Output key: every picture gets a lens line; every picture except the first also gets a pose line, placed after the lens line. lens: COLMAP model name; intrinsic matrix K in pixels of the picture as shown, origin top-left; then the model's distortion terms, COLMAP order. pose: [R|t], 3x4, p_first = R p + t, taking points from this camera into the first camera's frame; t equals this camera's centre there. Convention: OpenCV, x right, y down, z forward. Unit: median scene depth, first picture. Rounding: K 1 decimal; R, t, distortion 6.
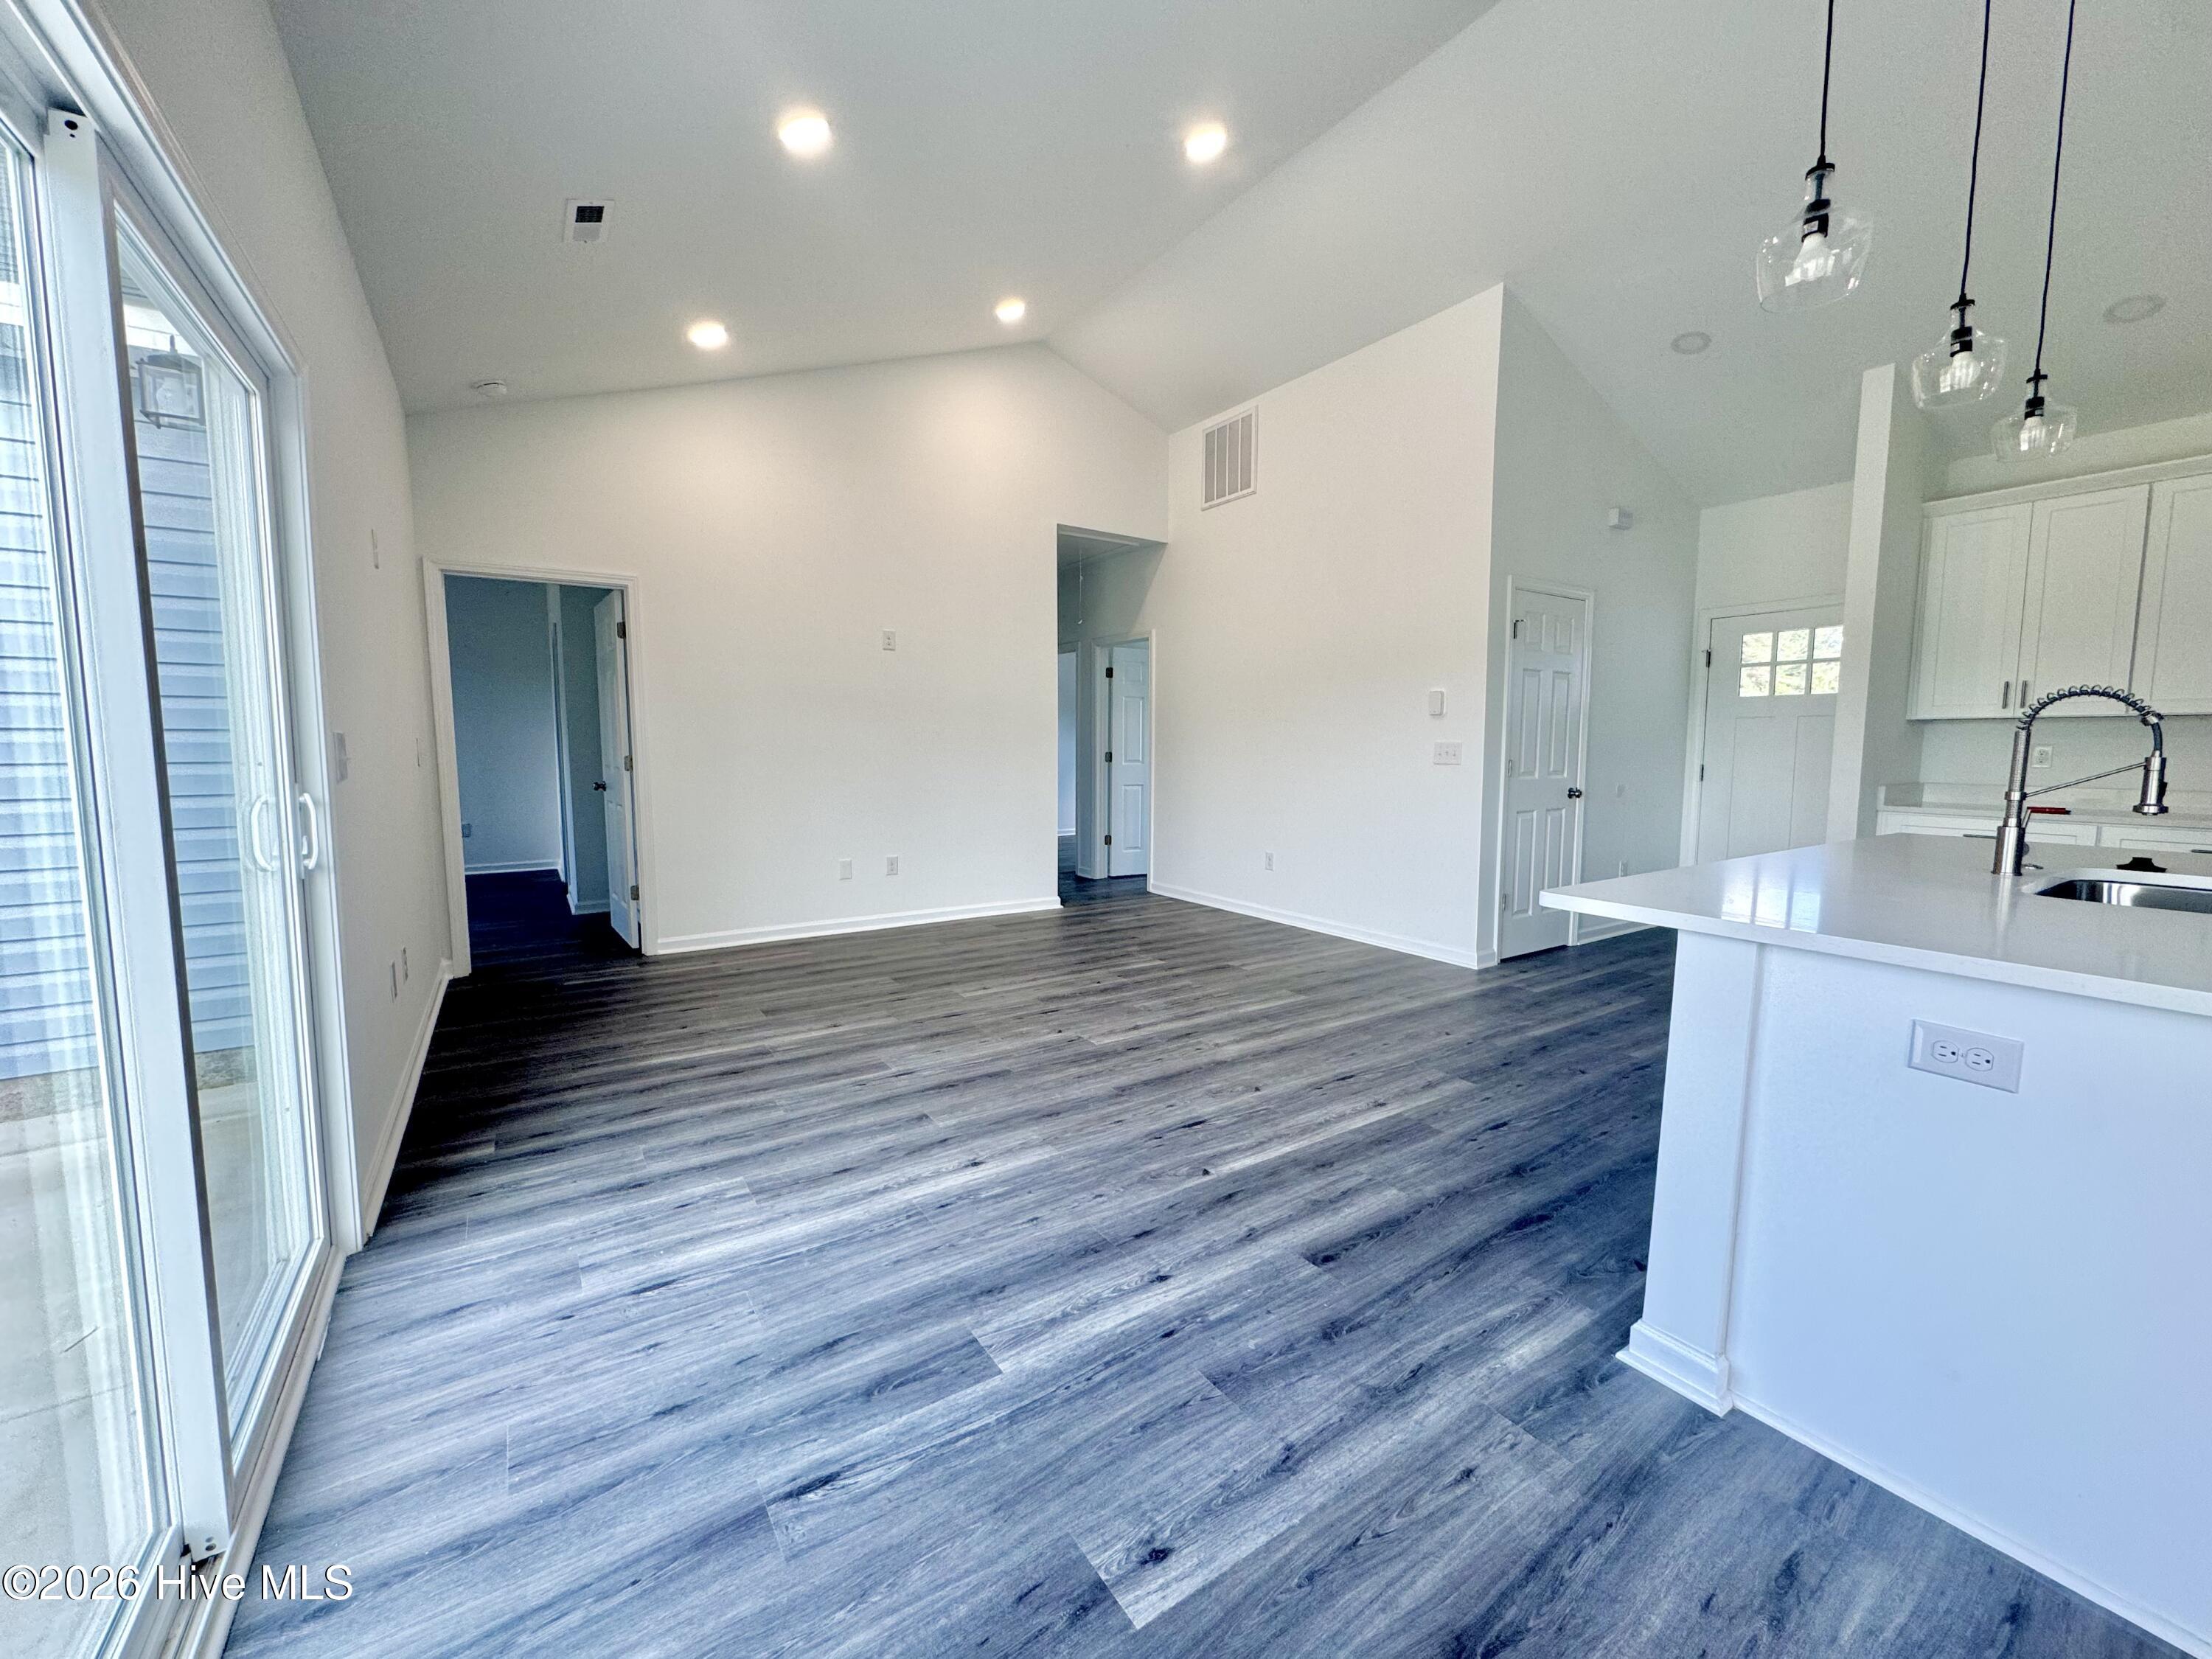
lens RADIAL K [[886.0, 0, 1112.4], [0, 886.0, 827.0], [0, 0, 1]] dist [-0.002488, -0.000036]
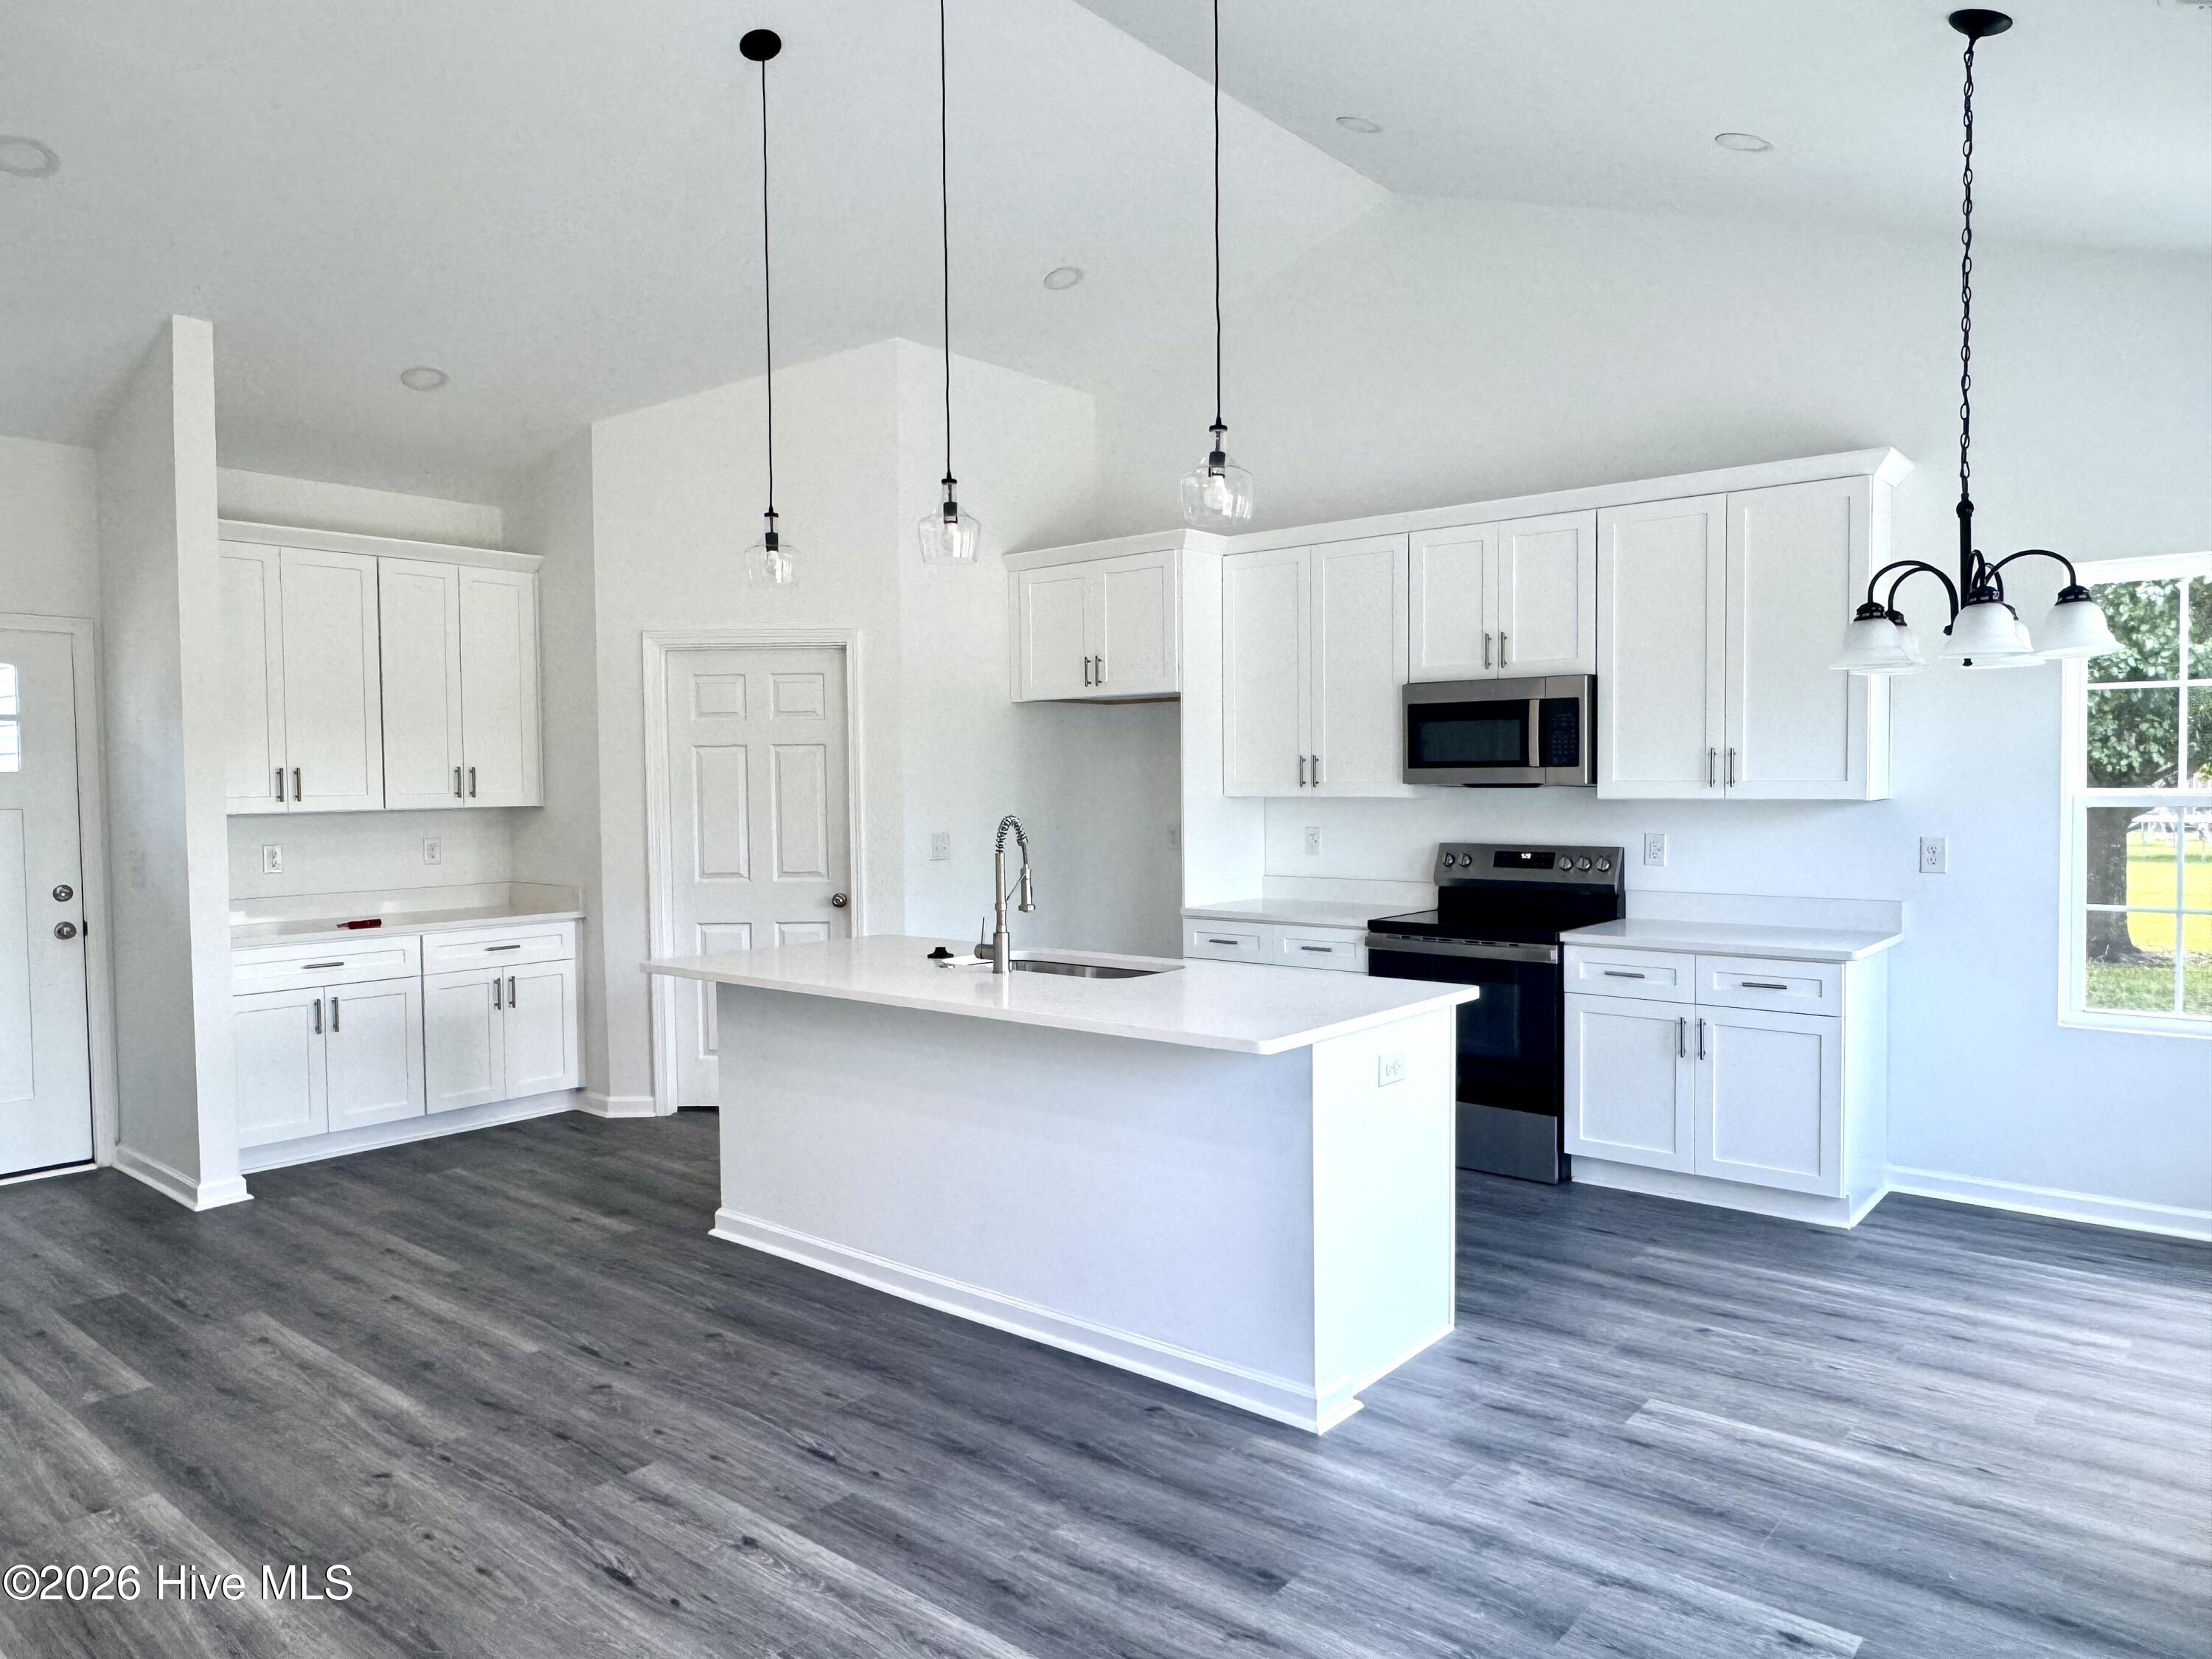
lens RADIAL K [[1453.1, 0, 1106.0], [0, 1453.1, 829.5], [0, 0, 1]] dist [-0.003759, -0.002601]
pose [[-0.276972, -0.033863, 0.960281, -0.655897], [0.101673, 0.992736, 0.064333, -0.181272], [-0.955484, 0.115453, -0.271517, 1.012402]]
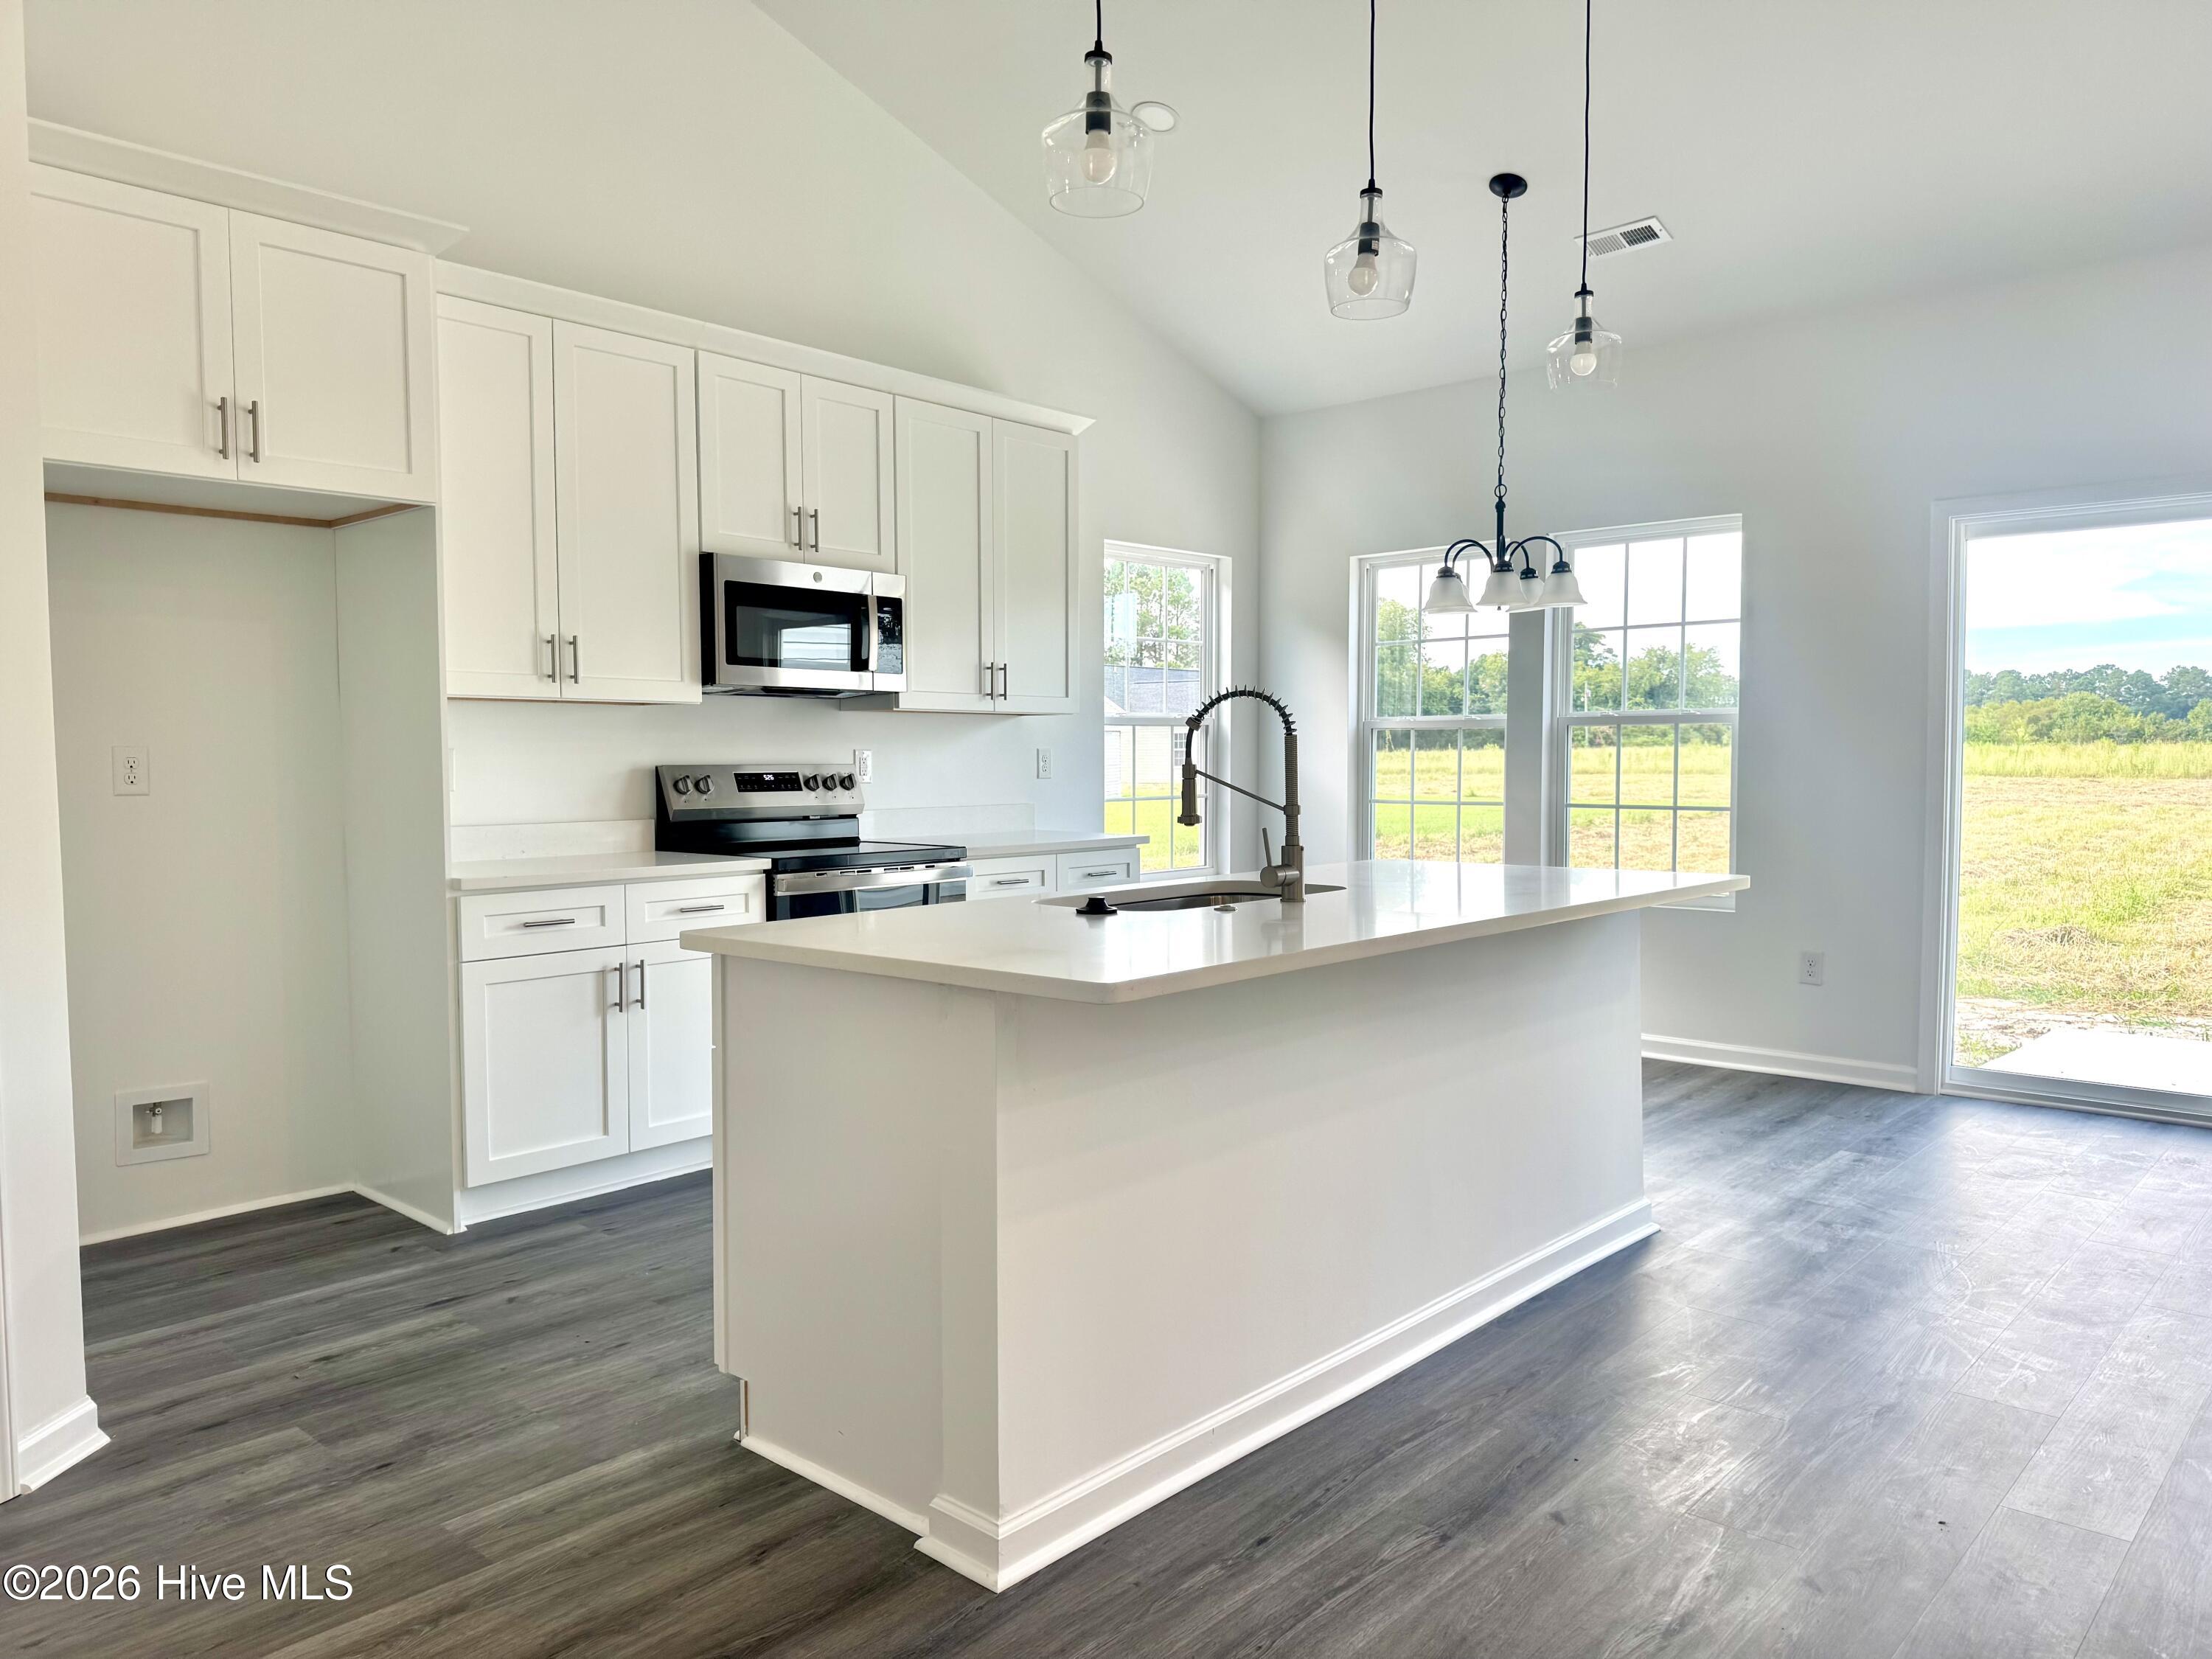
lens RADIAL K [[1555.8, 0, 1106.9], [0, 1555.8, 831.8], [0, 0, 1]] dist [0.002639, -0.000722]
pose [[-0.972761, 0.012941, -0.231450, 1.125275], [-0.021547, 0.989070, 0.145864, -0.166161], [0.230808, 0.146878, -0.961850, 1.753271]]
